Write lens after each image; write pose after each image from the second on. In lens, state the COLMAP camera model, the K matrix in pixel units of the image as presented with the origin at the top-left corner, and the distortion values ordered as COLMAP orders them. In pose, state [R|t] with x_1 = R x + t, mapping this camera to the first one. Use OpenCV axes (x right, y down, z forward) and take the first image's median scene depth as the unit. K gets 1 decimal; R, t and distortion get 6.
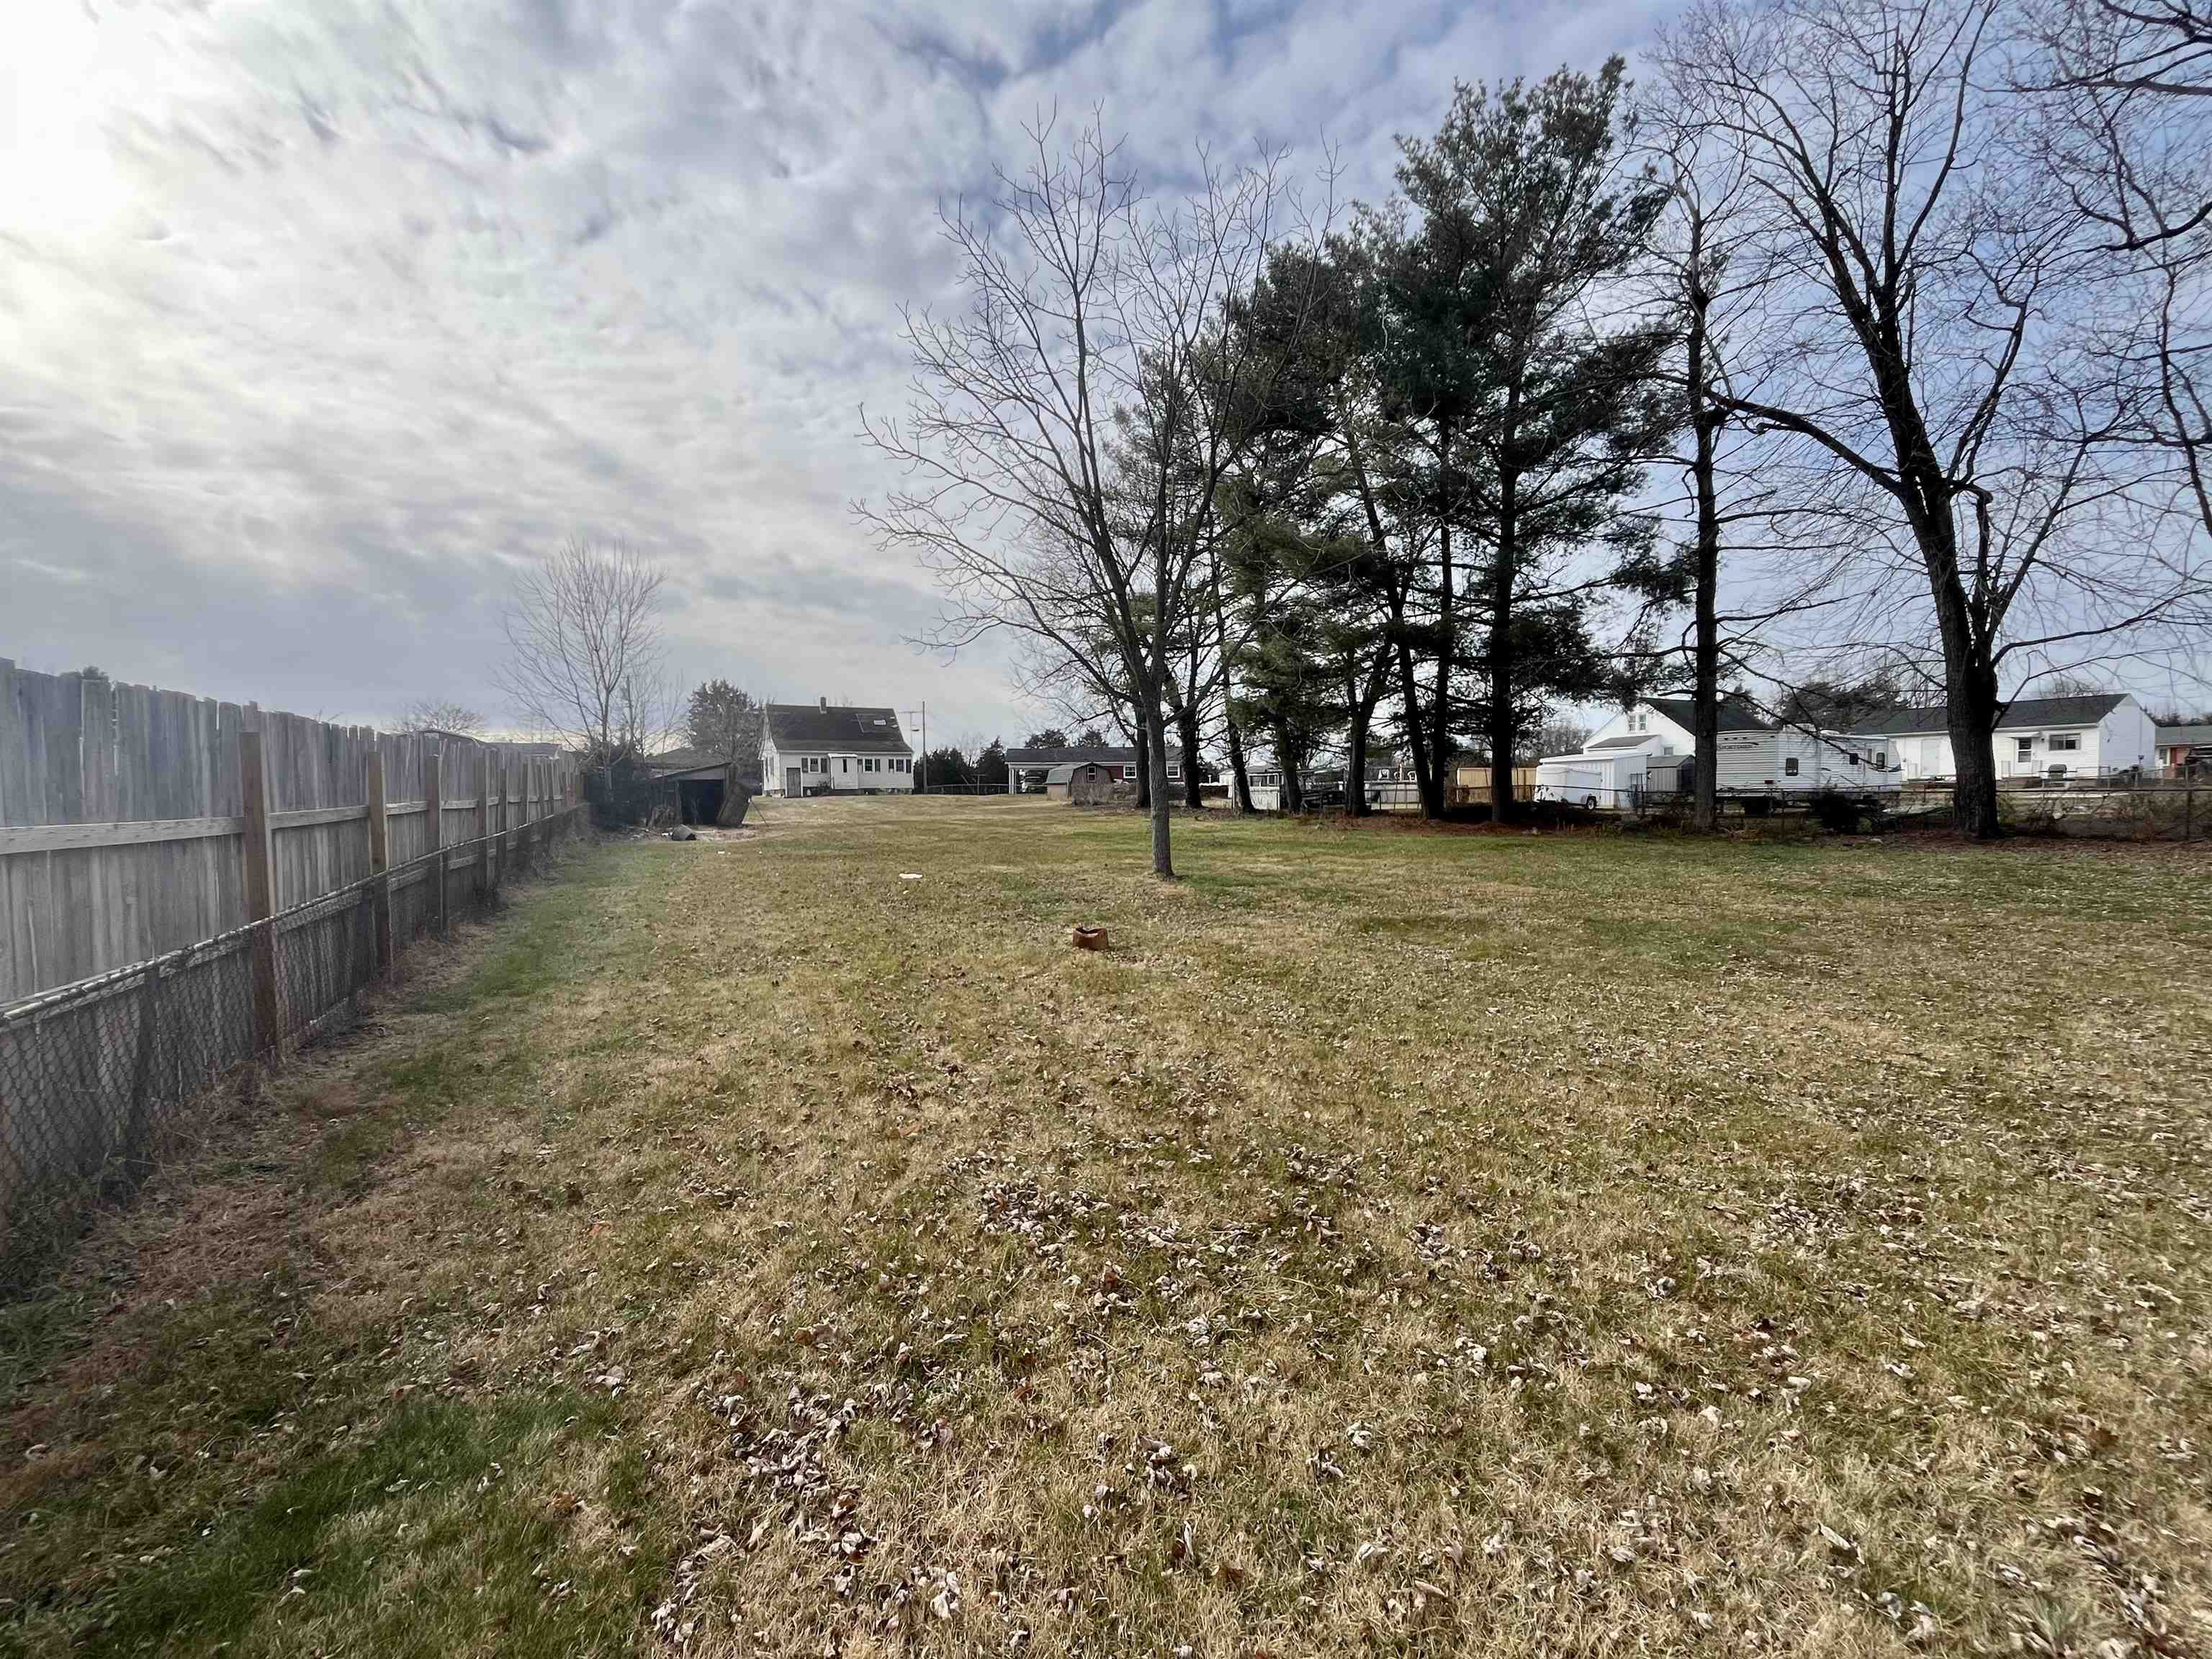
lens RADIAL K [[920.8, 0, 1106.5], [0, 920.8, 837.3], [0, 0, 1]] dist [-0.003167, 0.000856]
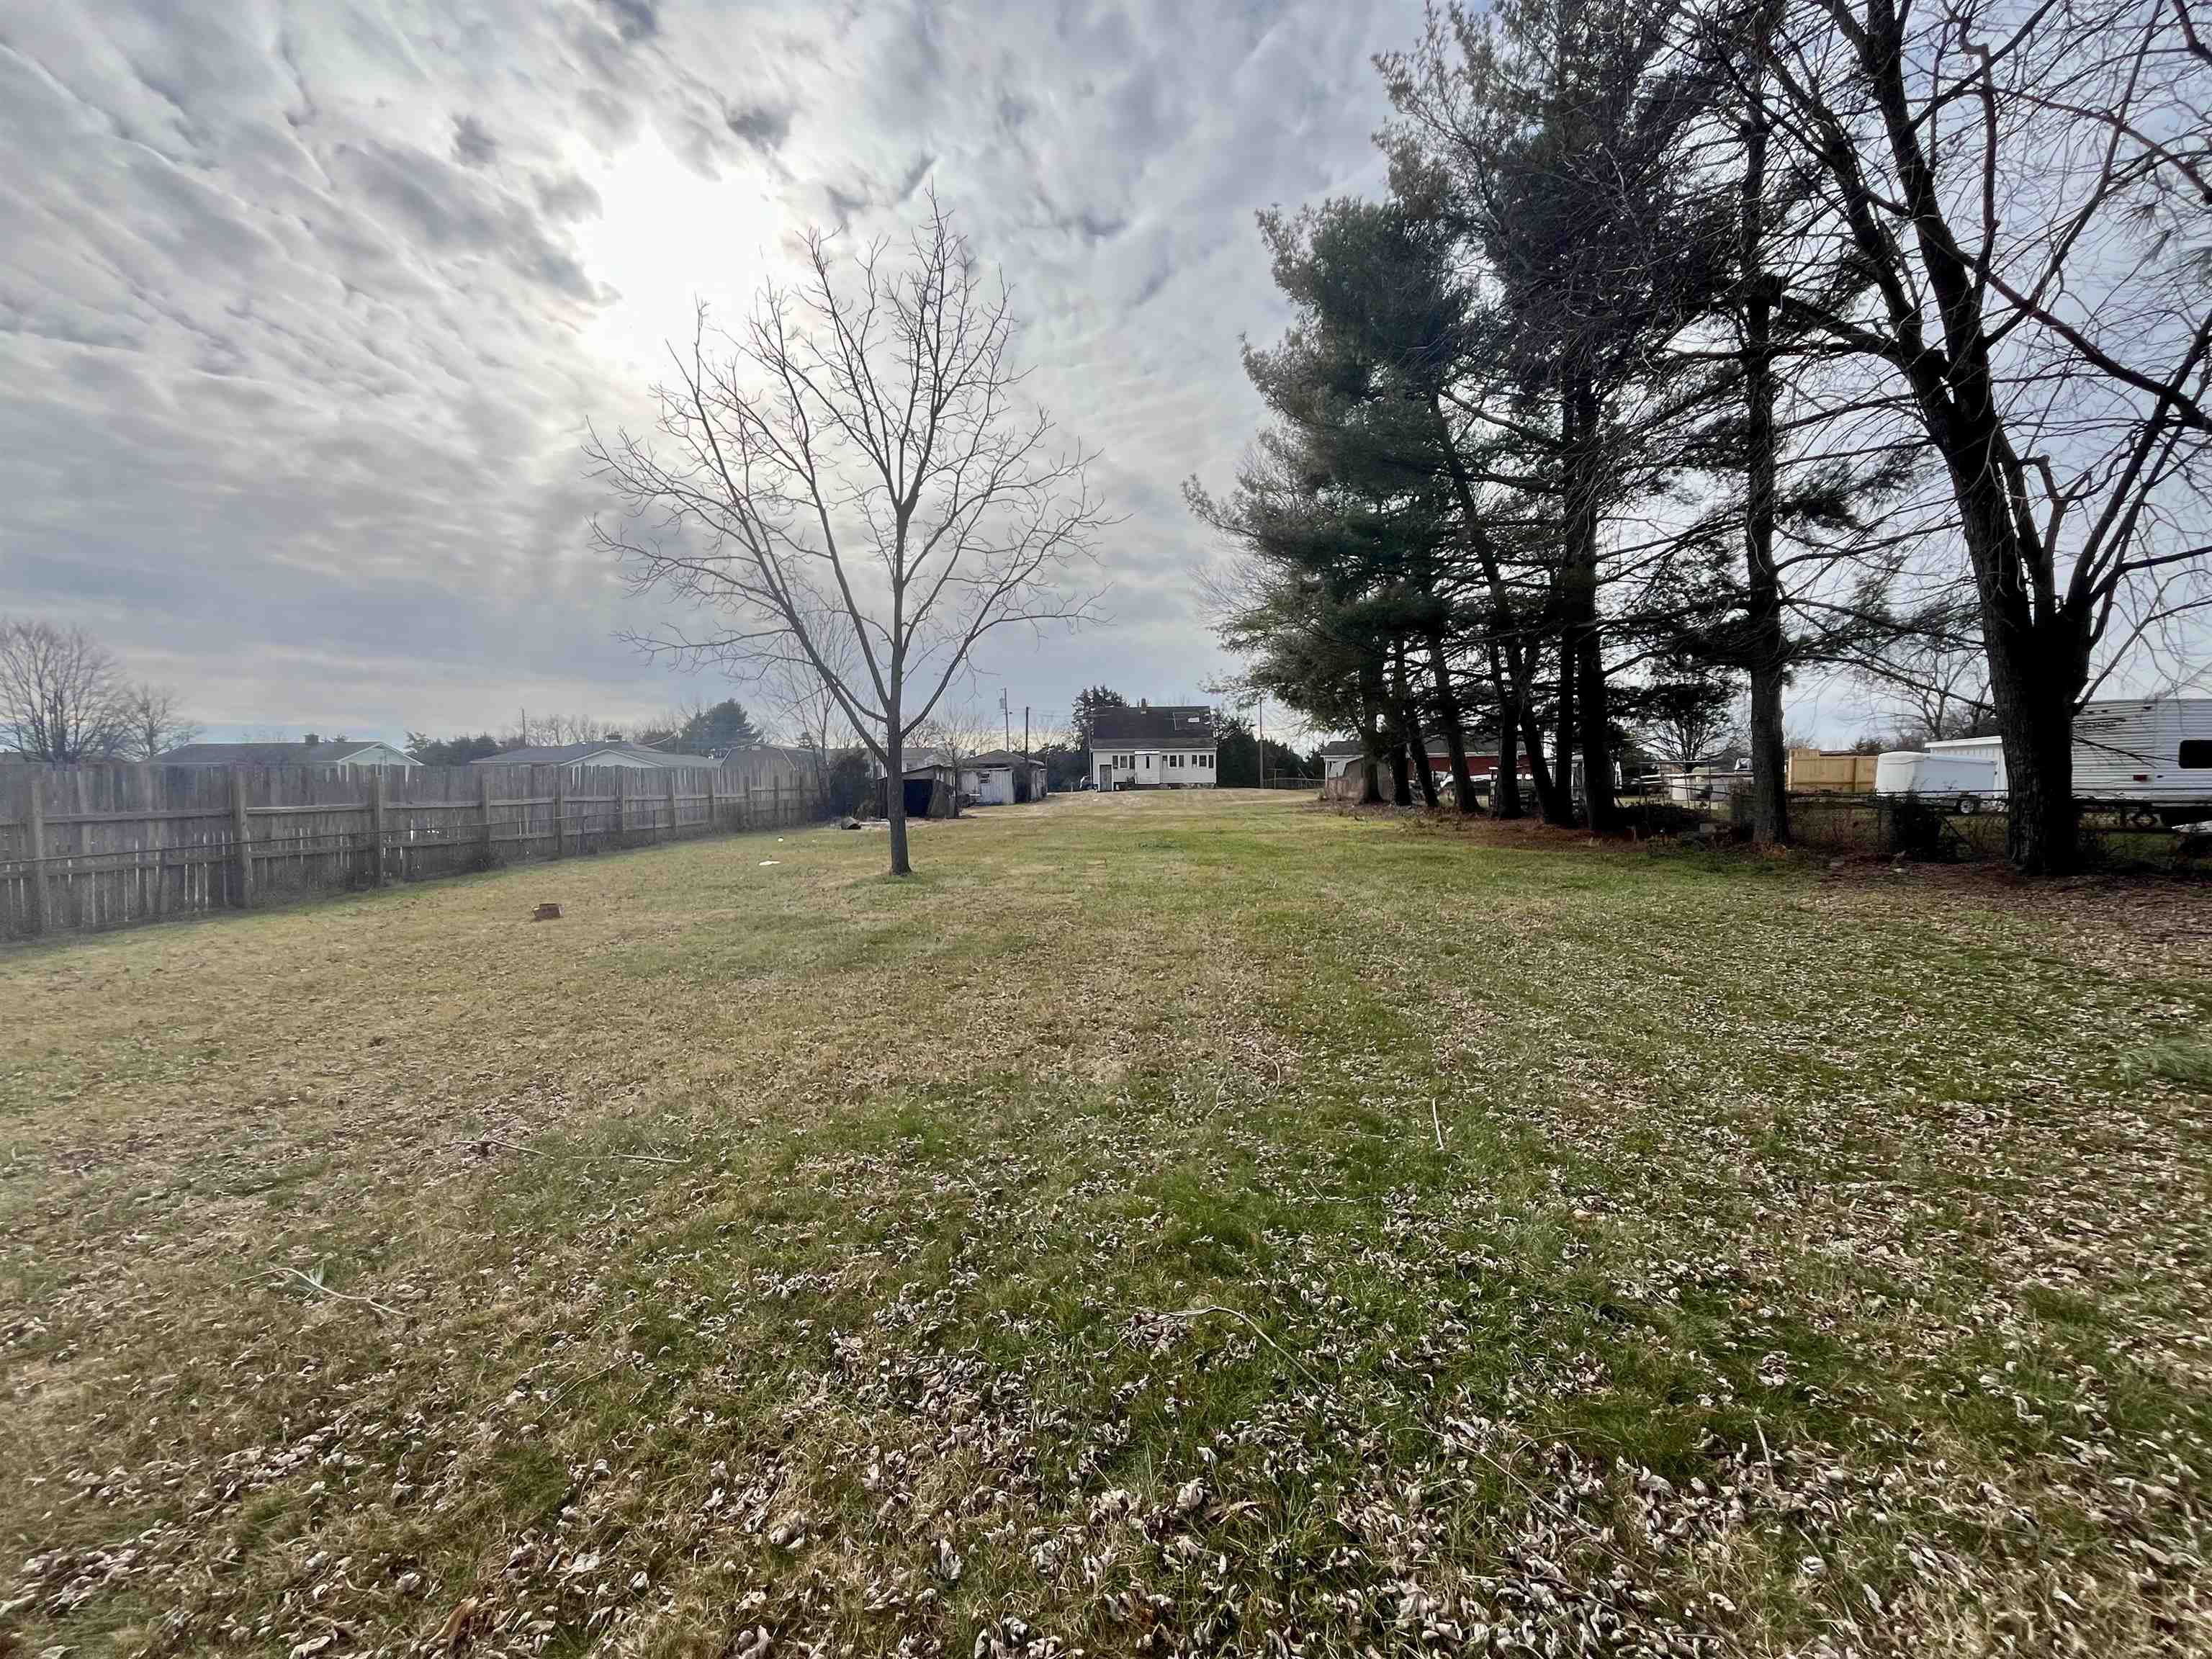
lens RADIAL K [[920.8, 0, 1106.8], [0, 920.8, 826.9], [0, 0, 1]] dist [-0.003167, 0.000856]
pose [[0.856204, 0.023367, -0.516110, 0.227591], [-0.023052, 0.999710, 0.007020, -0.008300], [0.516124, 0.005887, 0.856494, 0.049839]]
